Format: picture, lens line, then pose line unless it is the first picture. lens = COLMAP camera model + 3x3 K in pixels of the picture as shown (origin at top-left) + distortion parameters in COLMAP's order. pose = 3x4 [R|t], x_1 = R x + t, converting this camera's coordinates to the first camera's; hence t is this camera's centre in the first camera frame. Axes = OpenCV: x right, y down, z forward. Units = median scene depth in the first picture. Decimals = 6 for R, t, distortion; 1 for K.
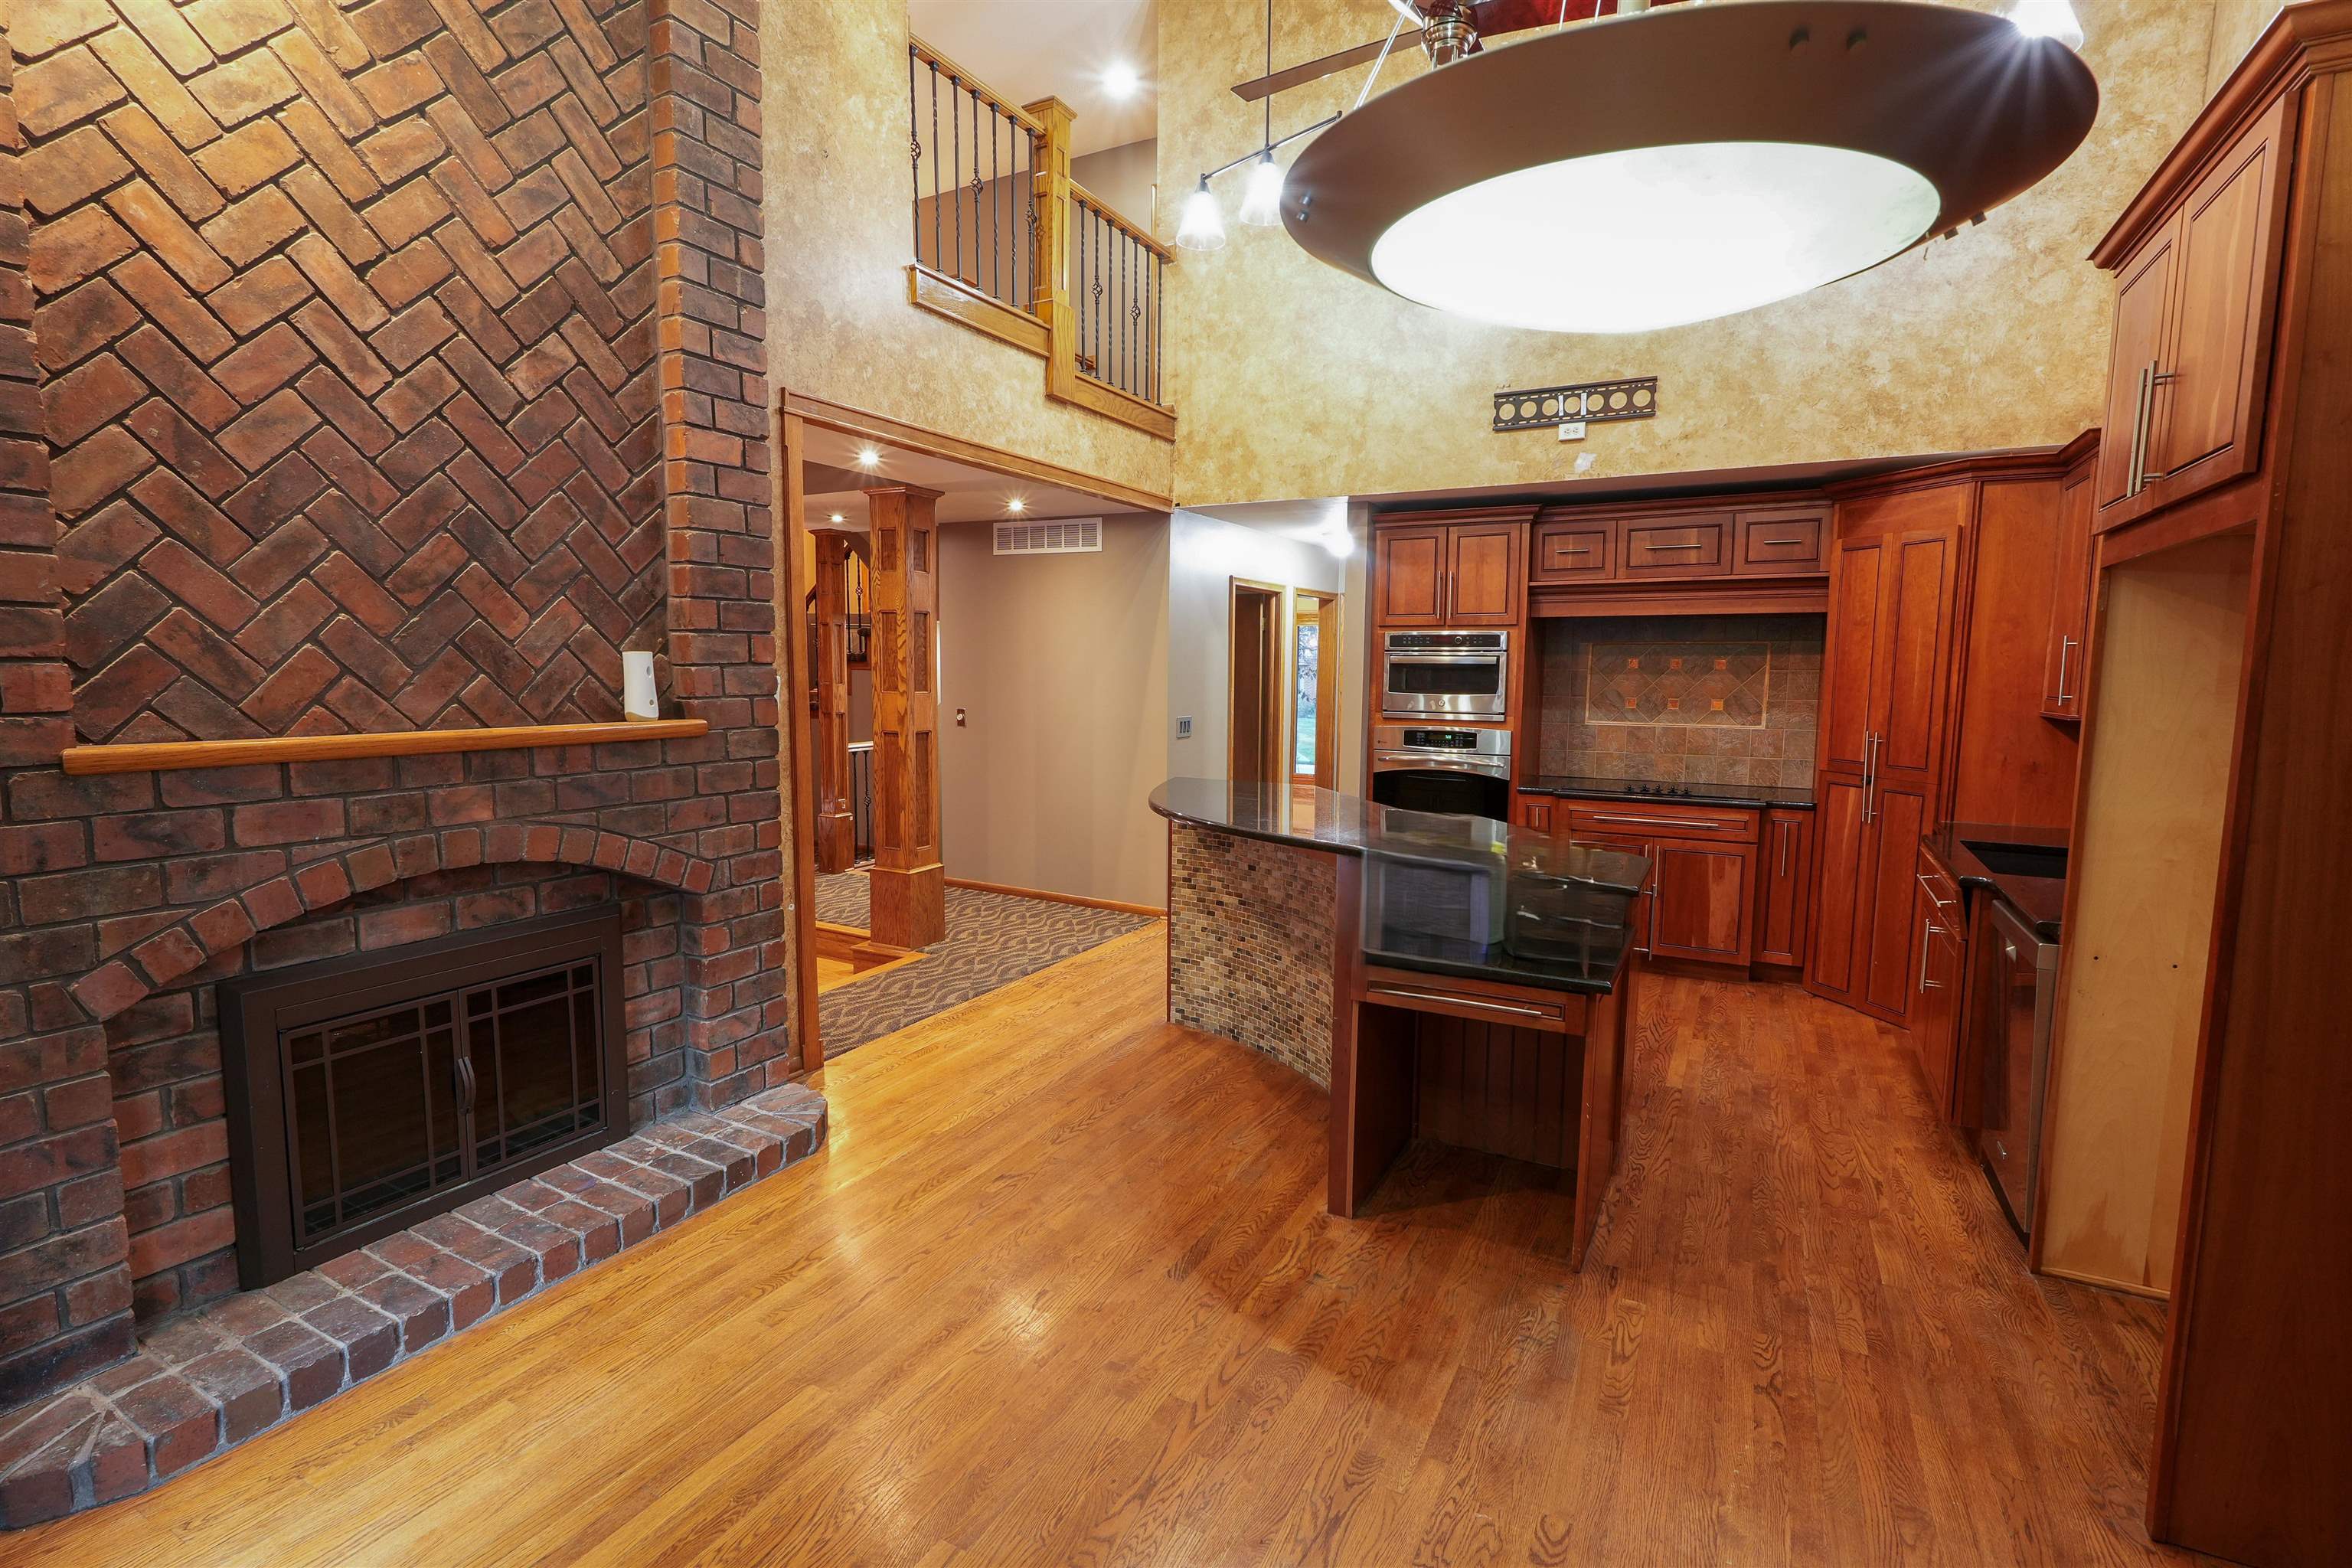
lens RADIAL K [[1066.1, 0, 1185.3], [0, 1066.1, 775.4], [0, 0, 1]] dist [0.001254, -0.000056]
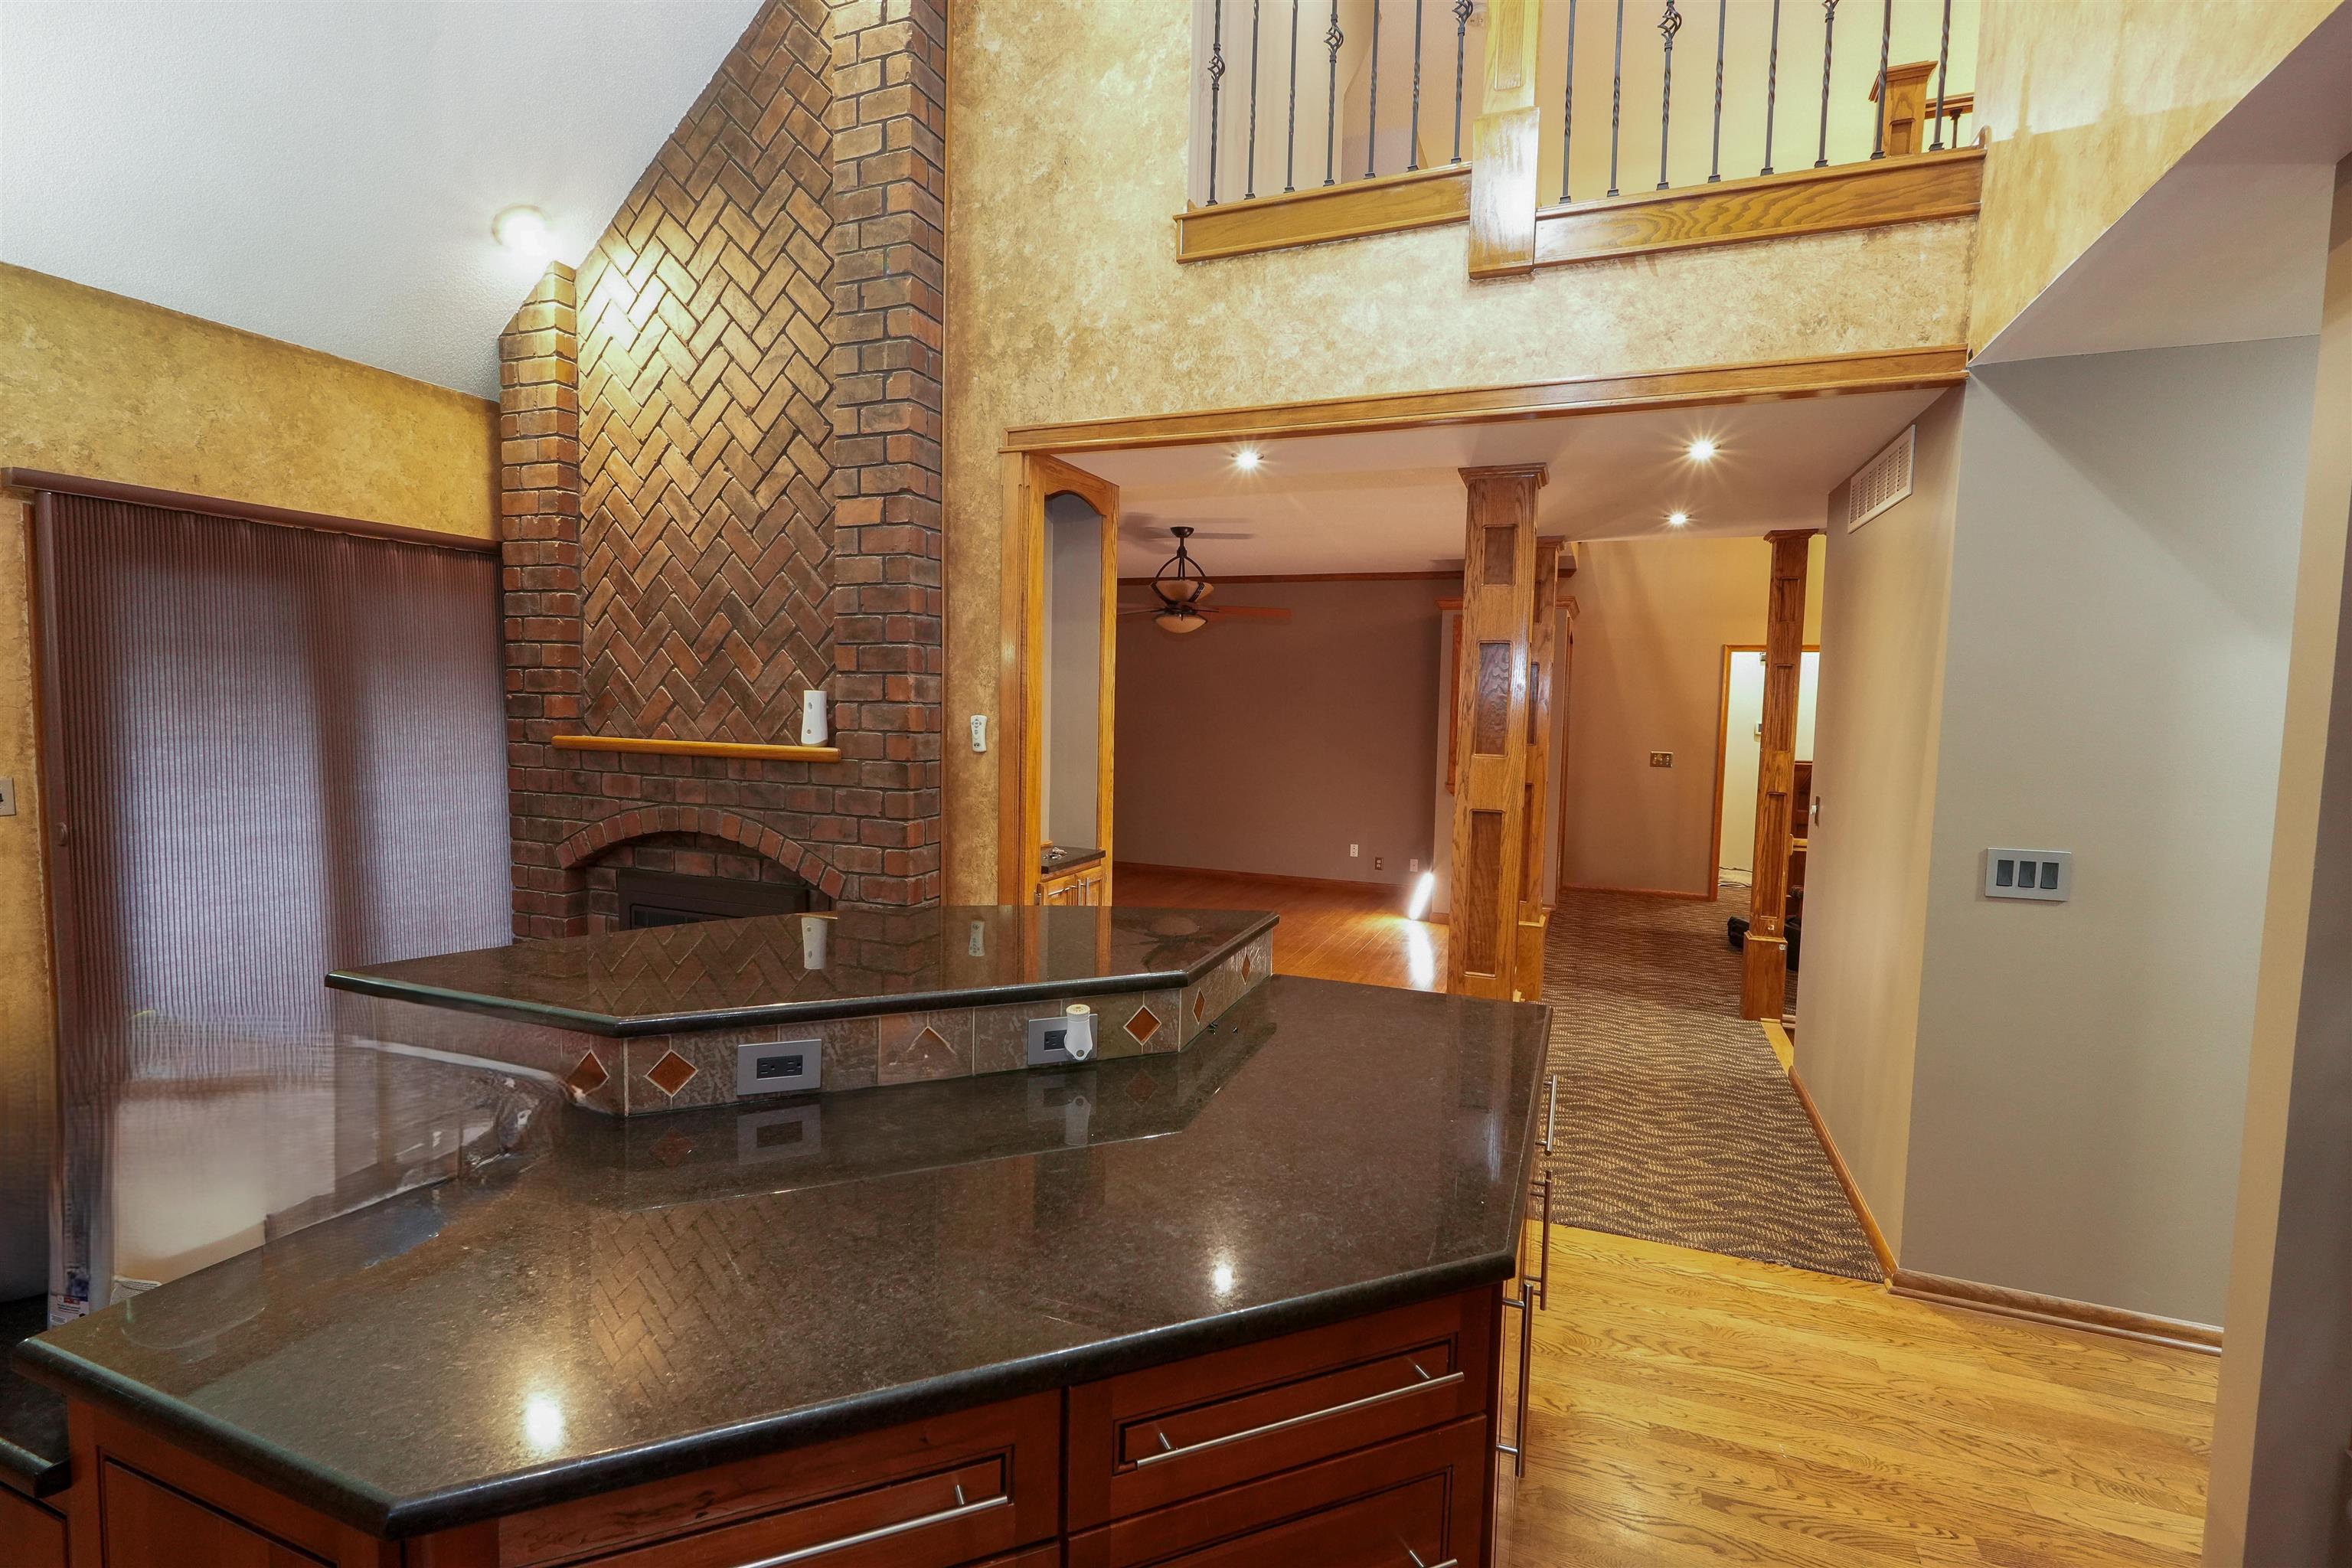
lens RADIAL K [[1066.1, 0, 1177.4], [0, 1066.1, 782.2], [0, 0, 1]] dist [0.001254, -0.000056]
pose [[0.112569, 0.061088, -0.991764, 0.756345], [-0.126811, 0.990830, 0.046637, -0.119571], [0.985519, 0.120517, 0.119284, 1.256688]]
